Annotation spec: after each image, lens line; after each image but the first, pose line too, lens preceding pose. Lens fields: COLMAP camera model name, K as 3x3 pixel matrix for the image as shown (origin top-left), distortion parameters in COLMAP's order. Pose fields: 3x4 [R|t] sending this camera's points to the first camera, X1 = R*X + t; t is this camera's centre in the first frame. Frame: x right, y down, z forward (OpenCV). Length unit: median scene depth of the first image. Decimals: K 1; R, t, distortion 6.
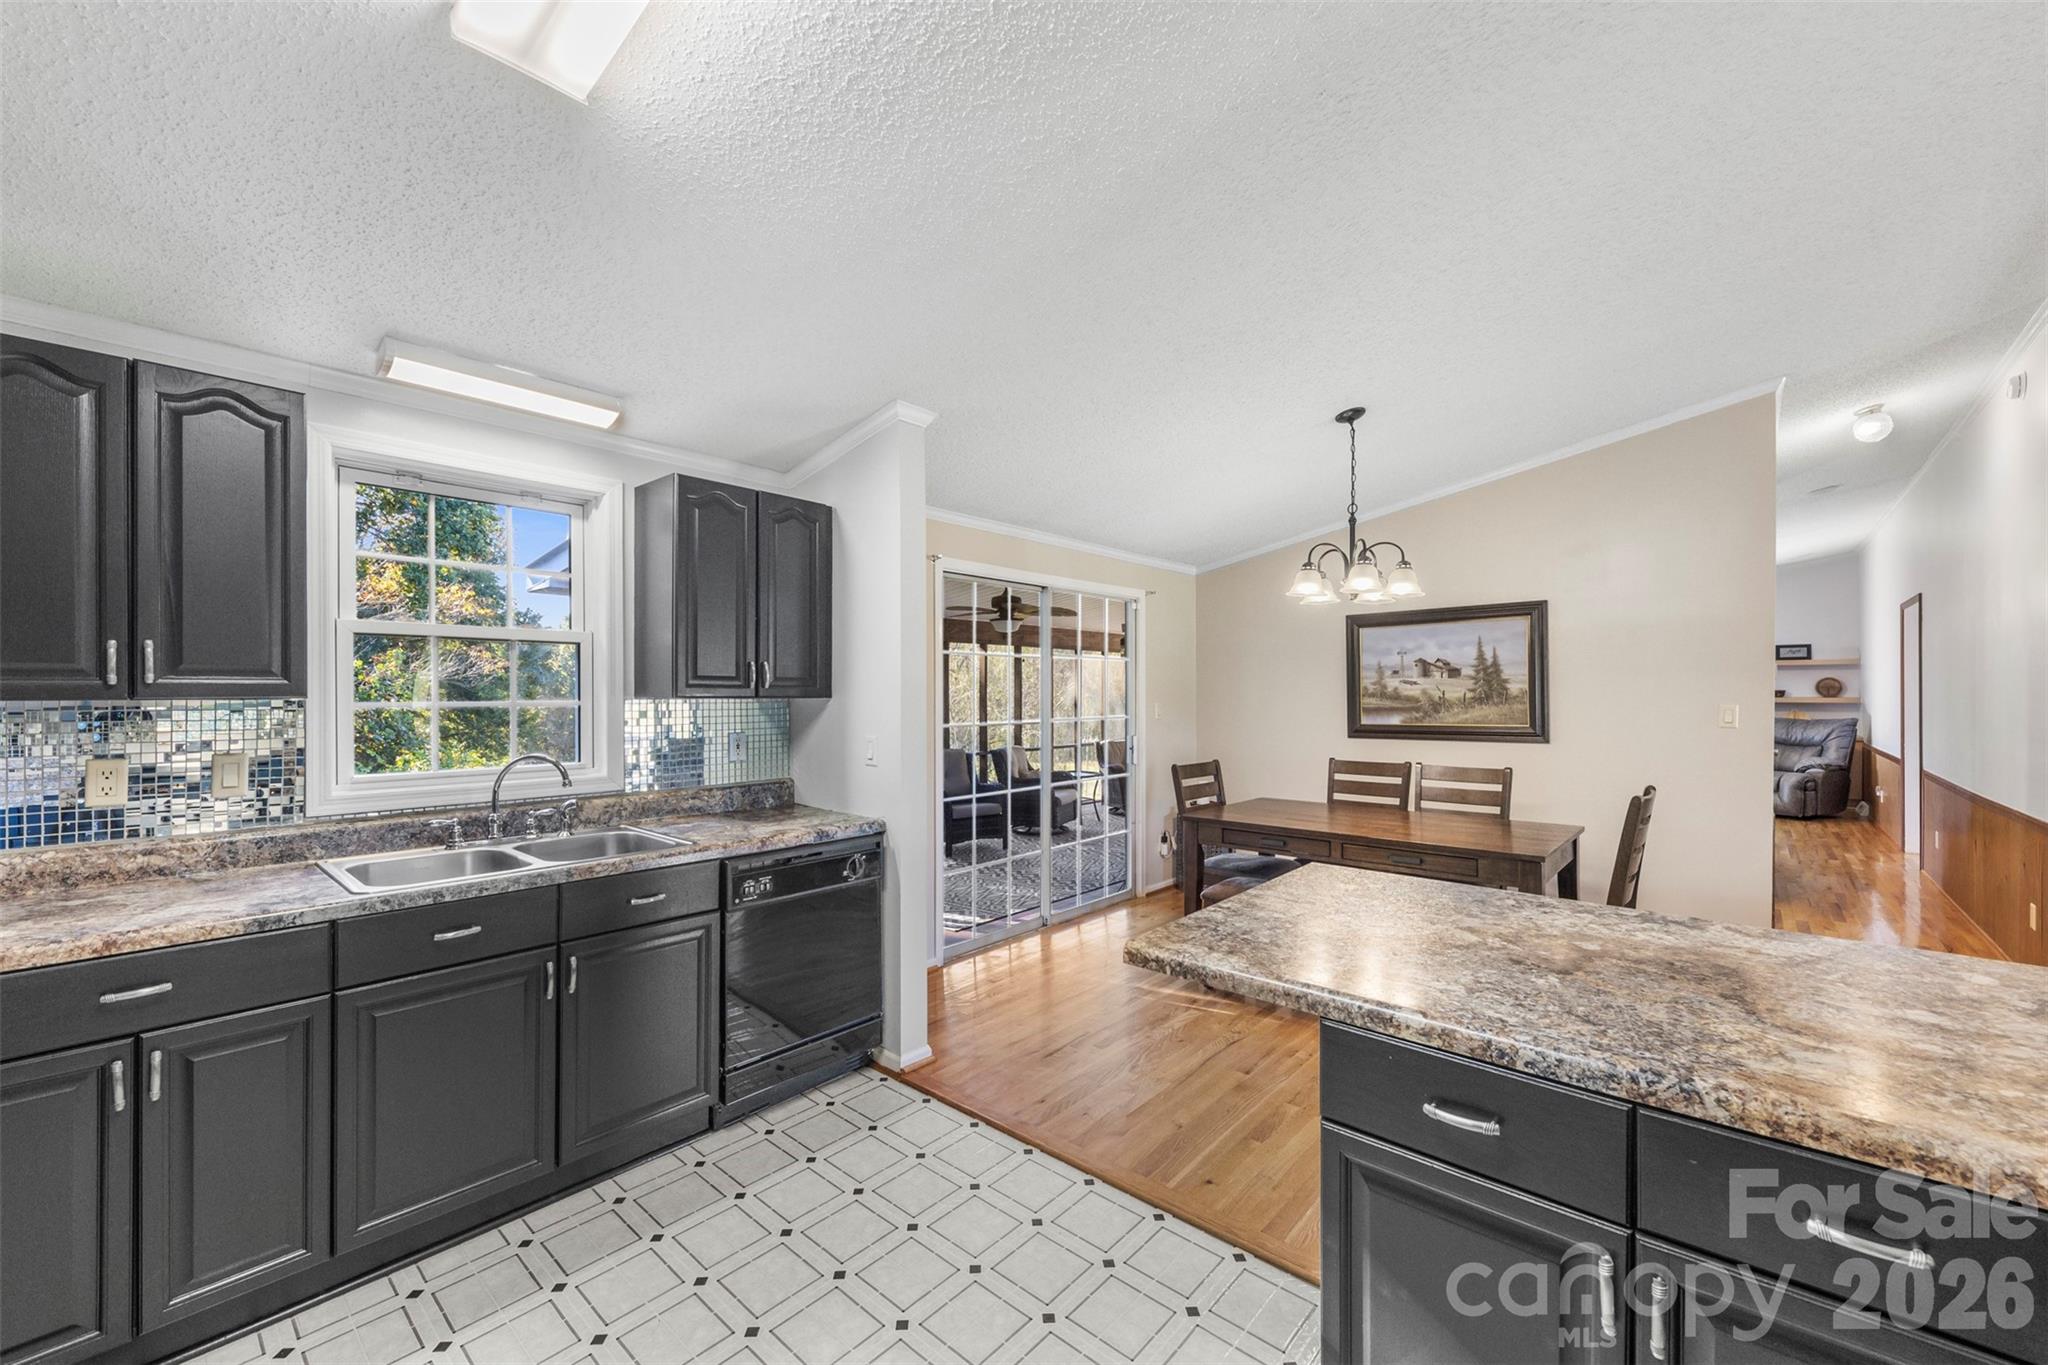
lens RADIAL K [[802.7, 0, 1033.1], [0, 802.7, 688.6], [0, 0, 1]] dist [-0.007214, -0.000091]
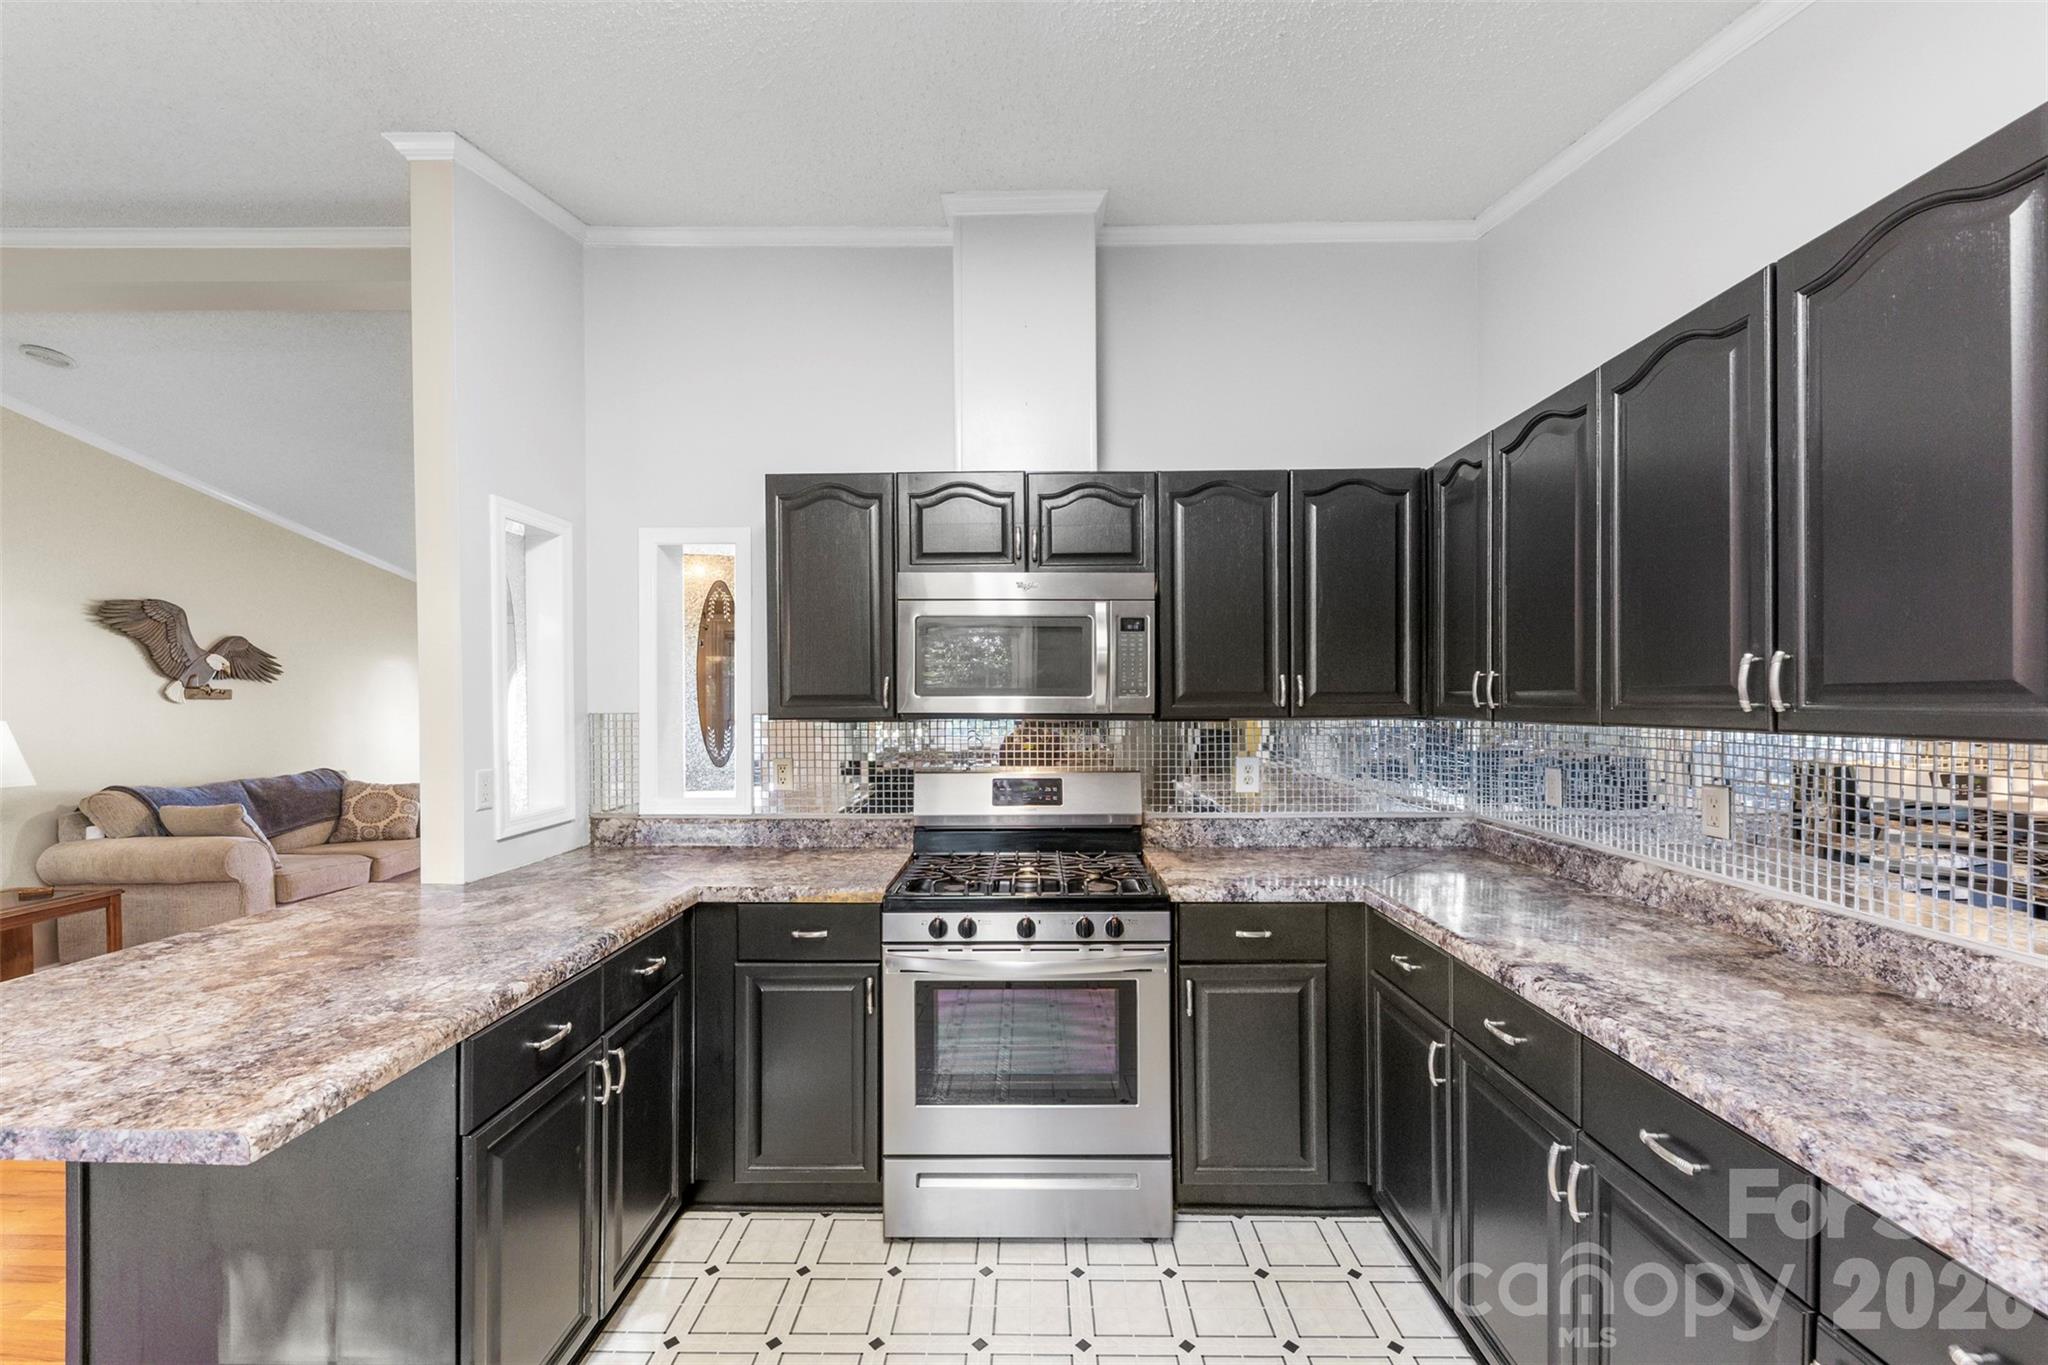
lens RADIAL K [[802.7, 0, 1019.8], [0, 802.7, 710.0], [0, 0, 1]] dist [-0.007214, -0.000091]
pose [[-0.655989, -0.002116, 0.754768, -0.231372], [-0.004117, 0.999991, -0.000774, -0.001063], [-0.754759, -0.003615, -0.655992, 0.308425]]
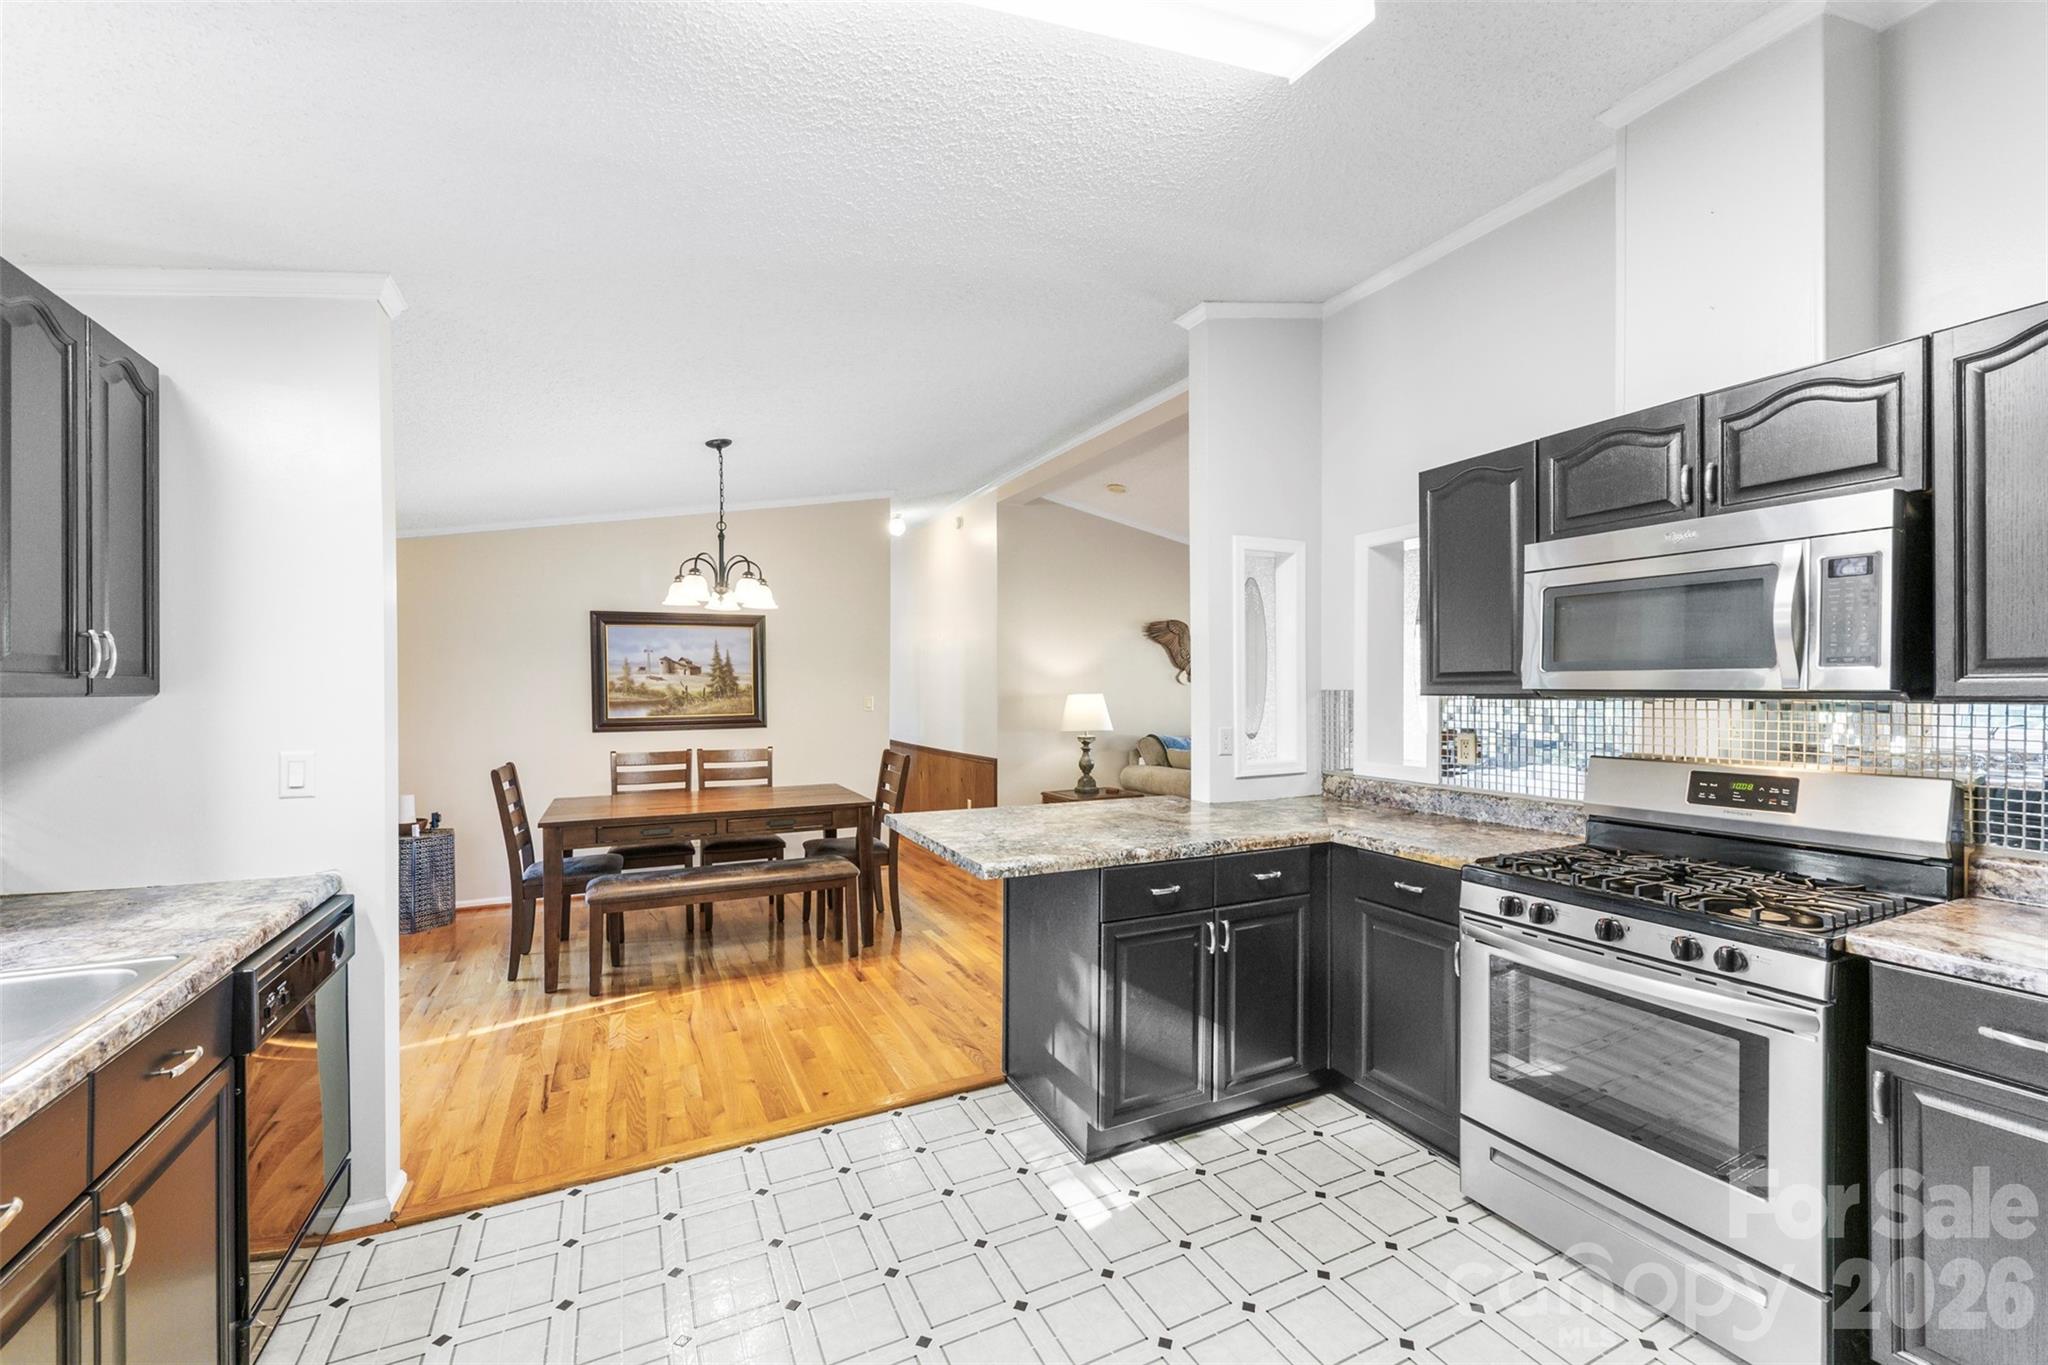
lens RADIAL K [[802.7, 0, 1018.0], [0, 802.7, 687.4], [0, 0, 1]] dist [-0.007214, -0.000091]
pose [[0.385079, 0.001749, 0.922882, -0.374628], [-0.005916, 0.999982, 0.000574, 0.001024], [-0.922864, -0.005681, 0.385083, 0.131233]]
